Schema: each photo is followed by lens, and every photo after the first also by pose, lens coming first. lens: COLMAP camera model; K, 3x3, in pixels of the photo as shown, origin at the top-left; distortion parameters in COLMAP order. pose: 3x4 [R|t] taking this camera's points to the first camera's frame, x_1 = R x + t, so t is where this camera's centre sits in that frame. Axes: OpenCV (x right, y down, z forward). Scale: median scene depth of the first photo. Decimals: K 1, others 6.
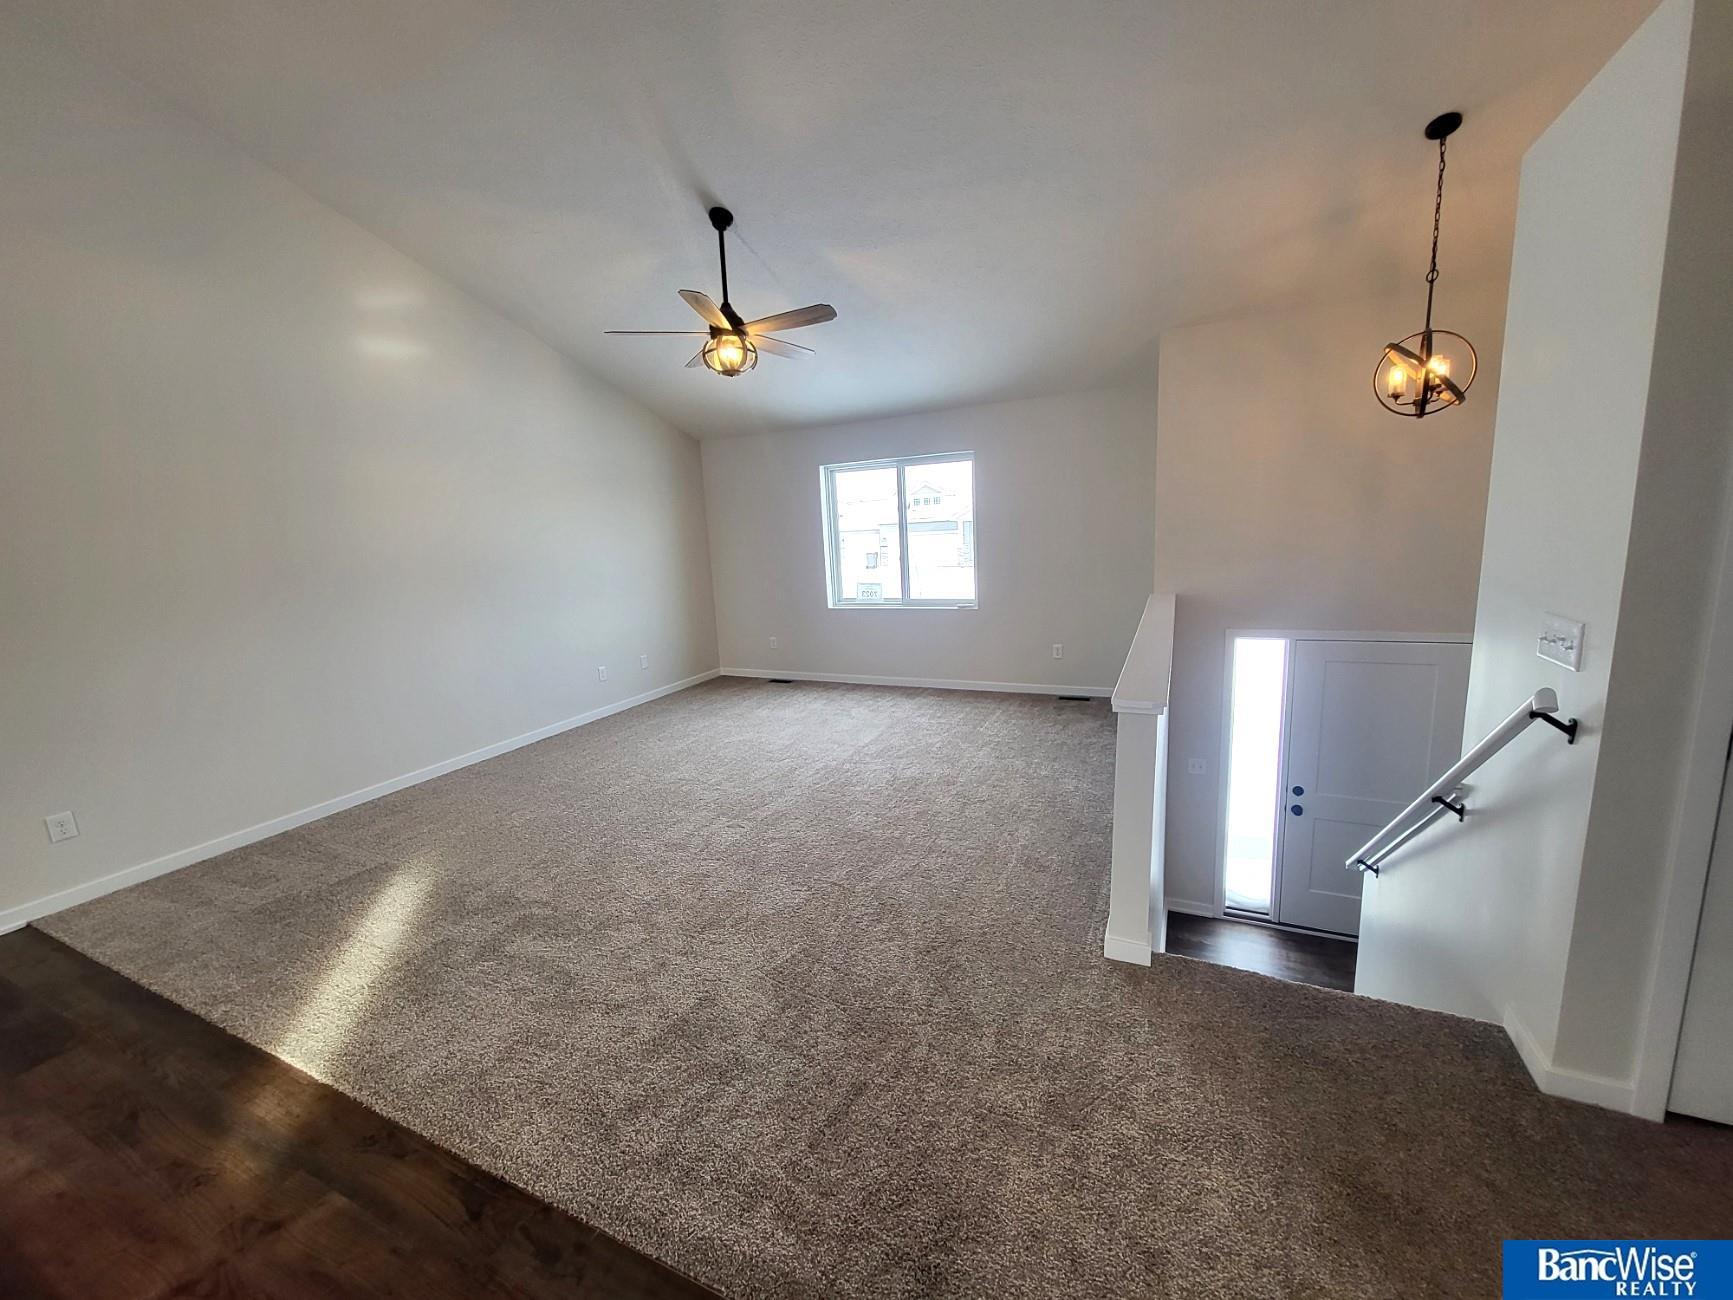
lens RADIAL K [[697.8, 0, 866.5], [0, 697.8, 650.0], [0, 0, 1]] dist [-0.000468, -0.000124]
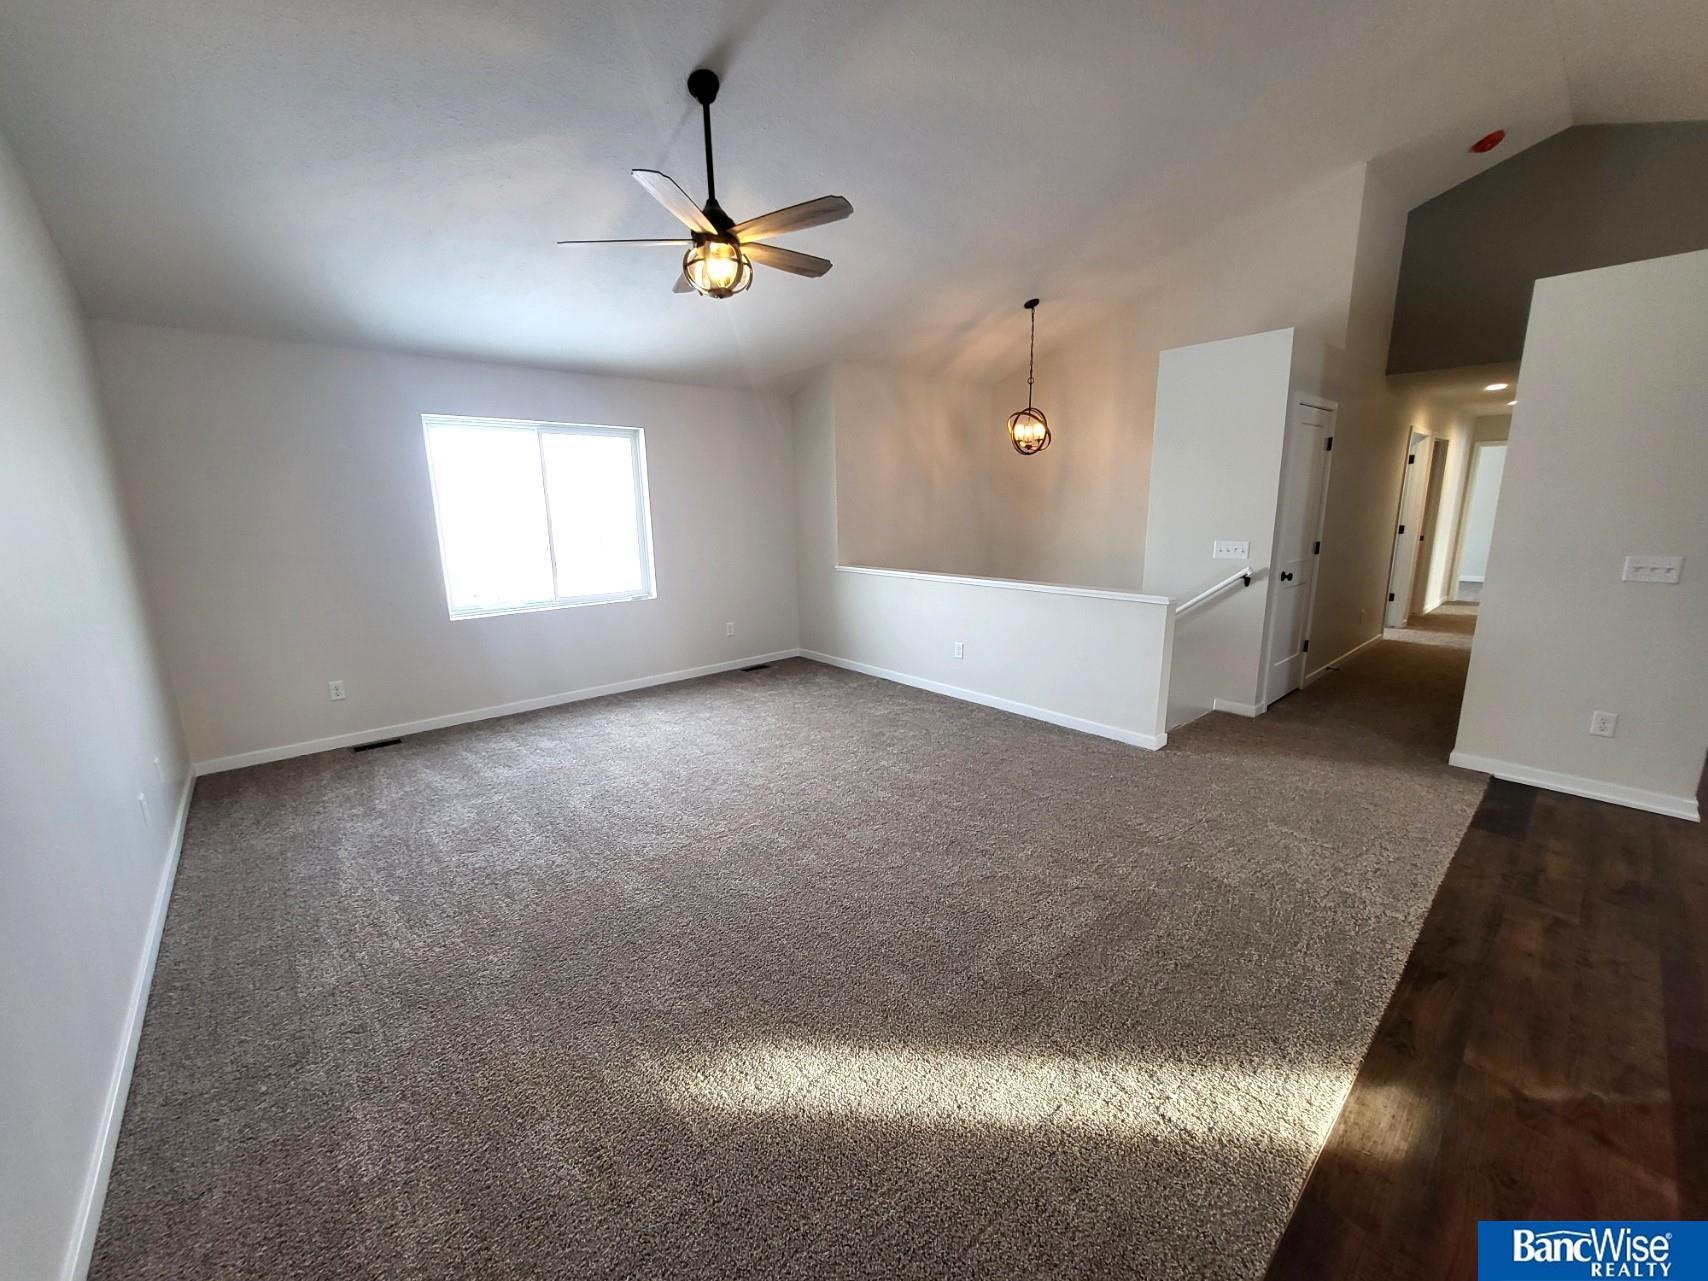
lens RADIAL K [[685.8, 0, 854.0], [0, 685.8, 640.5], [0, 0, 1]] dist [0.001279, 0.000147]
pose [[0.370521, -0.136361, 0.918760, -0.854832], [0.155224, 0.984344, 0.083496, -0.053676], [-0.915762, 0.111677, 0.385887, 0.582692]]
